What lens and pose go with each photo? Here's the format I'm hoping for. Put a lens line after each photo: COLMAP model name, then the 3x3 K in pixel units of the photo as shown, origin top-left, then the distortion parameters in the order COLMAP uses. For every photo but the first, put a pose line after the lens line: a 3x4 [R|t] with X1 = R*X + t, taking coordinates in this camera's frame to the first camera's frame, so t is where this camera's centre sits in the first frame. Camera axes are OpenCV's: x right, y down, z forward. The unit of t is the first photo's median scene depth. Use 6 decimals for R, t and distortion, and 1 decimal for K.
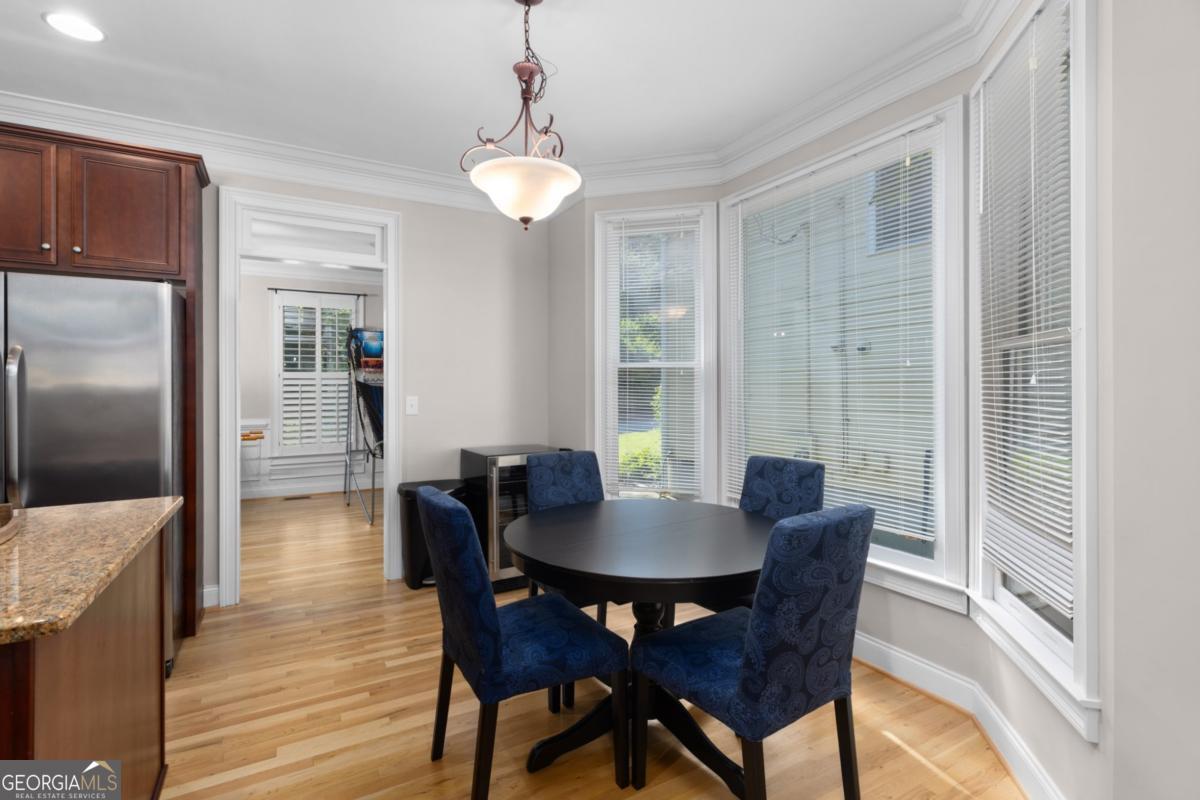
lens RADIAL K [[555.0, 0, 594.7], [0, 555.0, 388.4], [0, 0, 1]] dist [0.007122, -0.000726]
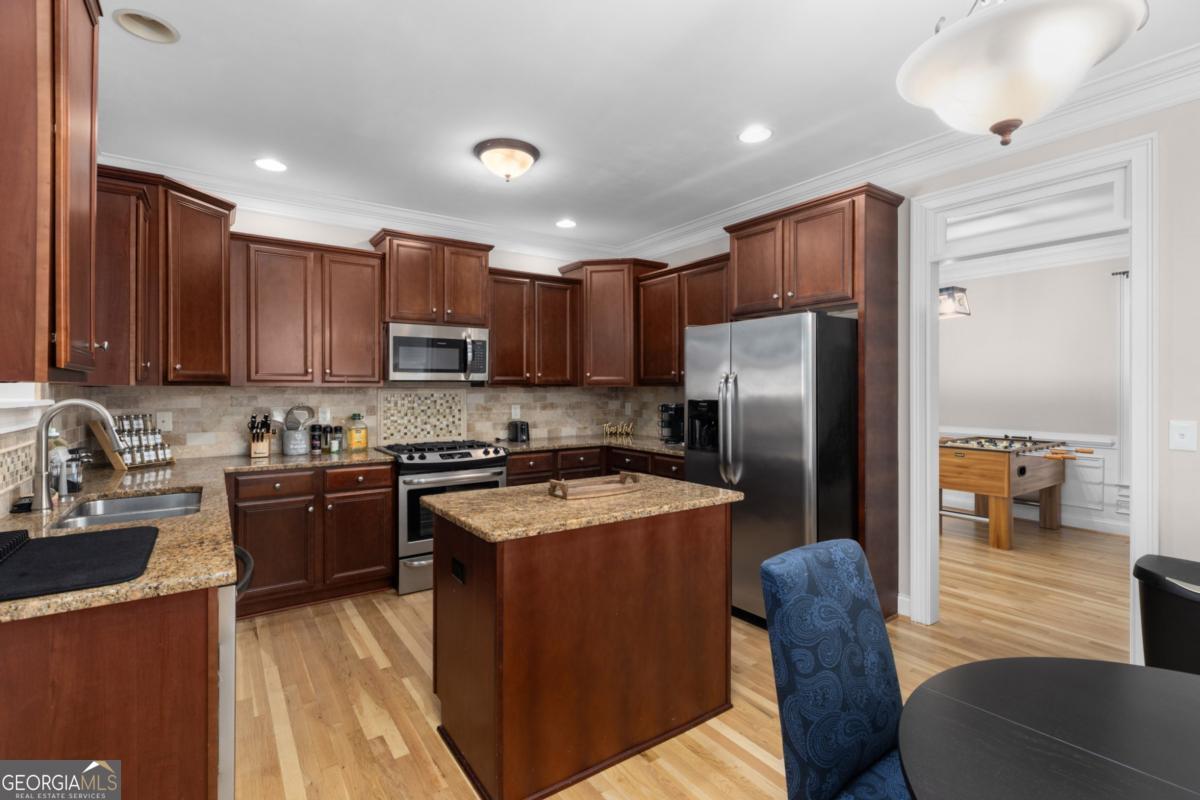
lens RADIAL K [[555.0, 0, 597.0], [0, 555.0, 388.2], [0, 0, 1]] dist [0.007122, -0.000726]
pose [[0.103300, 0.000770, -0.994650, 0.296995], [-0.005570, 0.999984, 0.000196, -0.022993], [0.994635, 0.005520, 0.103303, 0.378906]]
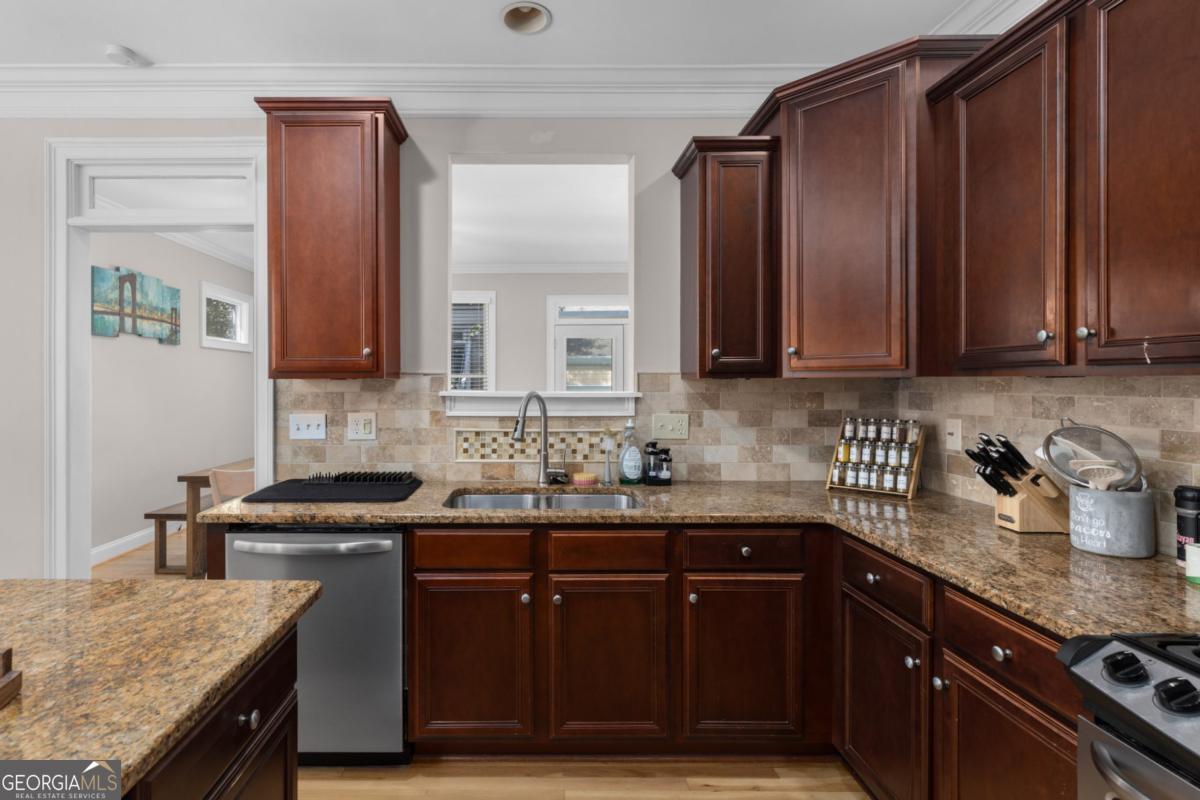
lens RADIAL K [[555.0, 0, 522.0], [0, 555.0, 380.6], [0, 0, 1]] dist [0.007122, -0.000726]
pose [[-0.876789, 0.005719, 0.480841, -0.866338], [0.007929, 0.999965, 0.002564, -0.024437], [-0.480810, 0.006061, -0.876804, 0.513426]]
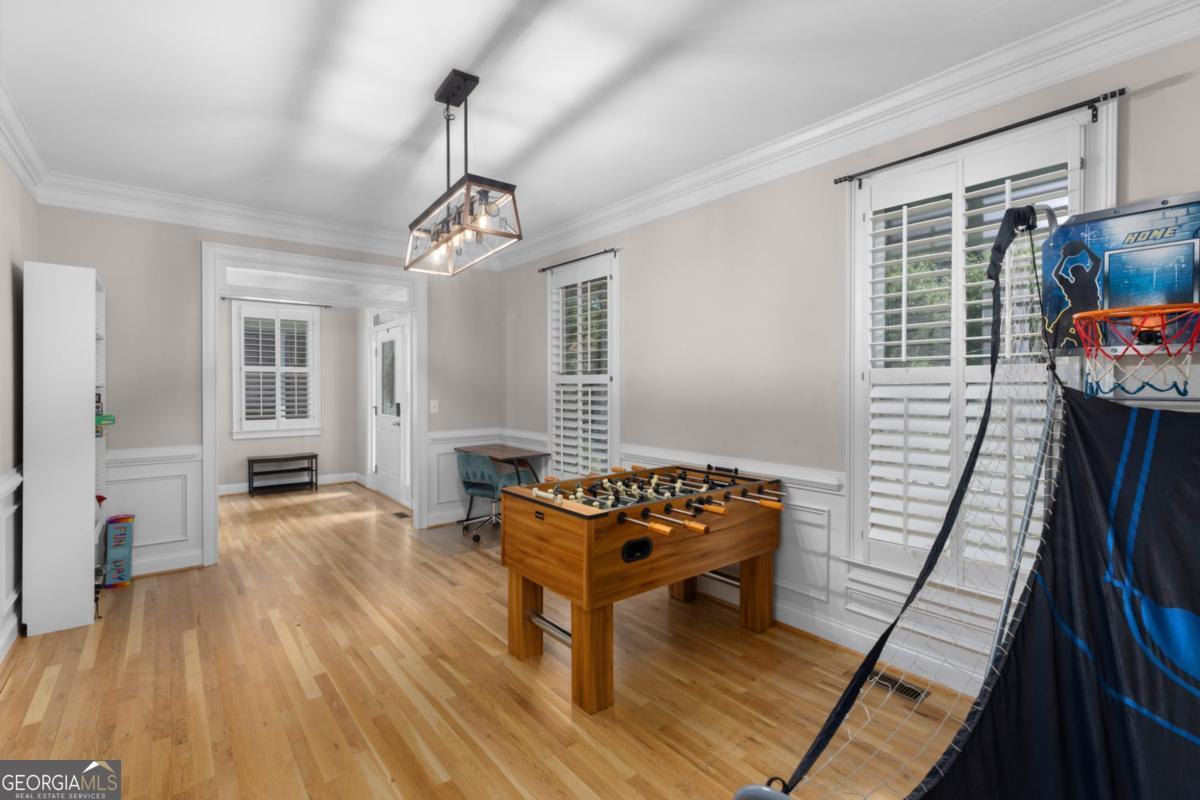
lens RADIAL K [[555.0, 0, 591.7], [0, 555.0, 392.0], [0, 0, 1]] dist [0.007122, -0.000726]
pose [[0.163954, 0.014249, -0.986365, -0.390752], [-0.004686, 0.999896, 0.013666, -0.034706], [0.986457, 0.002381, 0.164004, 1.583850]]
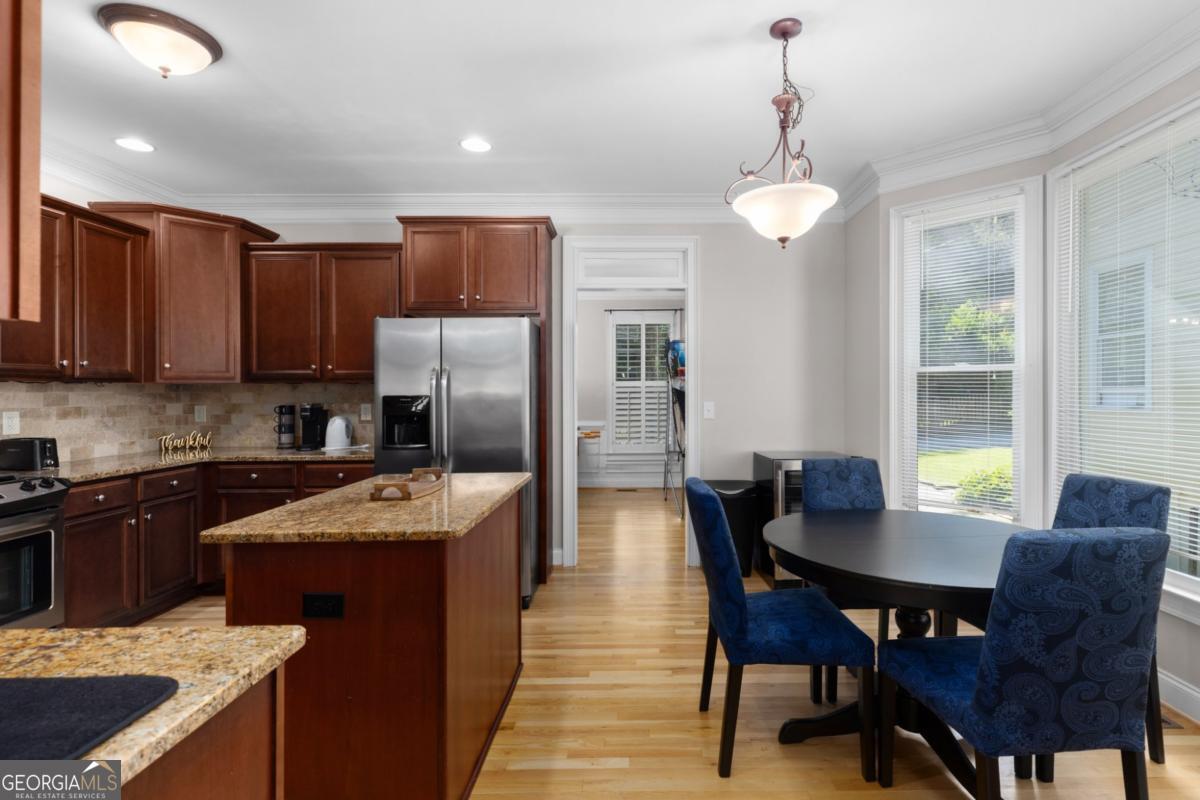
lens RADIAL K [[578.0, 0, 641.0], [0, 578.0, 395.9], [0, 0, 1]] dist [0.008853, 0.000371]
pose [[0.882656, -0.000632, -0.470019, 0.120234], [0.001144, 0.999999, 0.000804, 0.001158], [0.470018, -0.001247, 0.882656, -0.095615]]
